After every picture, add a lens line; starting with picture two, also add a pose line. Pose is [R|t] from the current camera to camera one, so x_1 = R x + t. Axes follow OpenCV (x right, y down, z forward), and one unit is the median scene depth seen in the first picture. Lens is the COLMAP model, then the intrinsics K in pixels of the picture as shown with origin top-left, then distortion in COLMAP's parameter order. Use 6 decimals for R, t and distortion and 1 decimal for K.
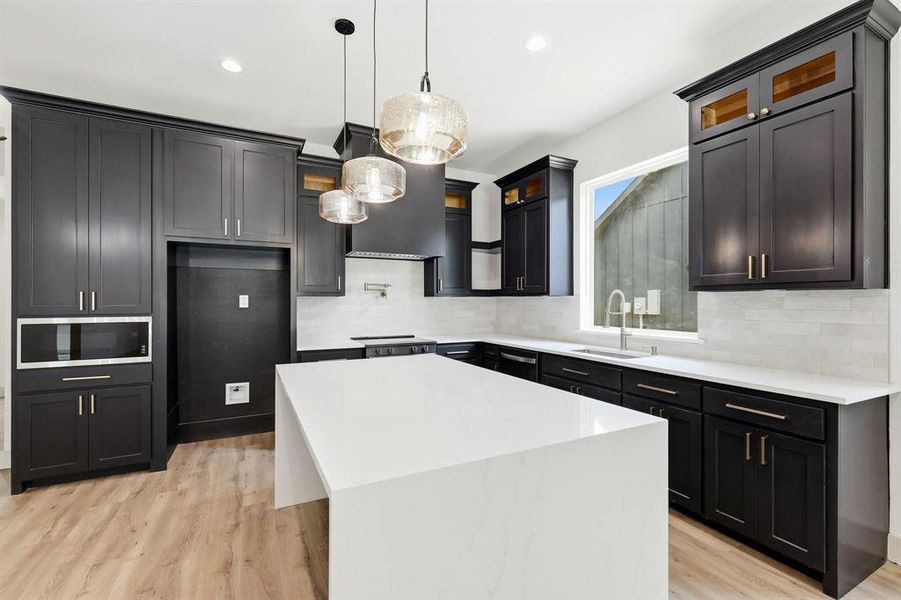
lens RADIAL K [[393.6, 0, 451.5], [0, 393.6, 299.5], [0, 0, 1]] dist [0.001585, 0.000109]
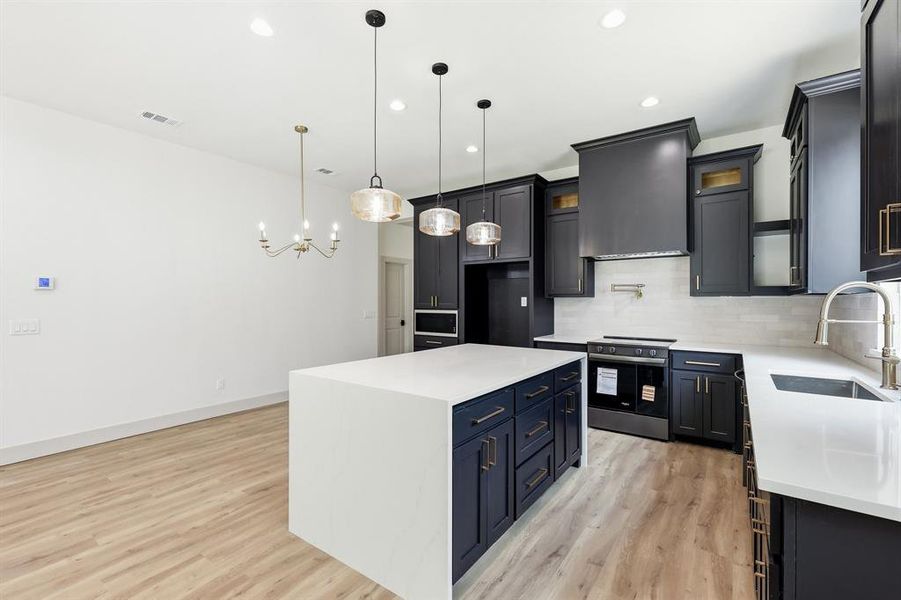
lens RADIAL K [[393.6, 0, 451.5], [0, 393.6, 299.5], [0, 0, 1]] dist [0.001585, 0.000109]
pose [[0.455387, -0.004684, -0.890281, 0.685688], [0.001755, 0.999989, -0.004364, 0.002996], [0.890292, 0.000425, 0.455390, 0.198224]]
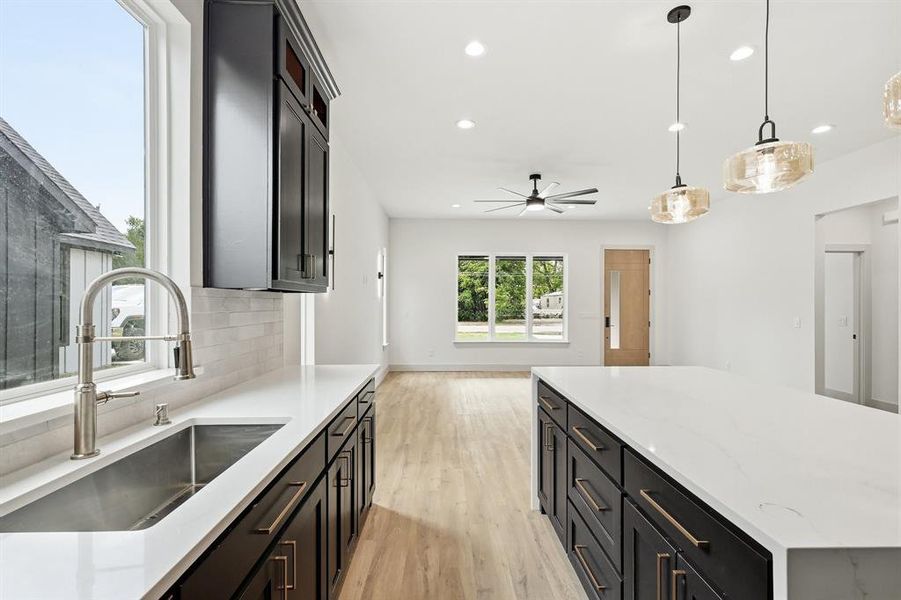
lens RADIAL K [[393.6, 0, 451.5], [0, 393.6, 299.5], [0, 0, 1]] dist [0.001585, 0.000109]
pose [[-0.898810, 0.001033, 0.438337, 0.029221], [-0.004773, 0.999915, -0.012144, 0.004752], [-0.438312, -0.013007, -0.898729, 1.216546]]
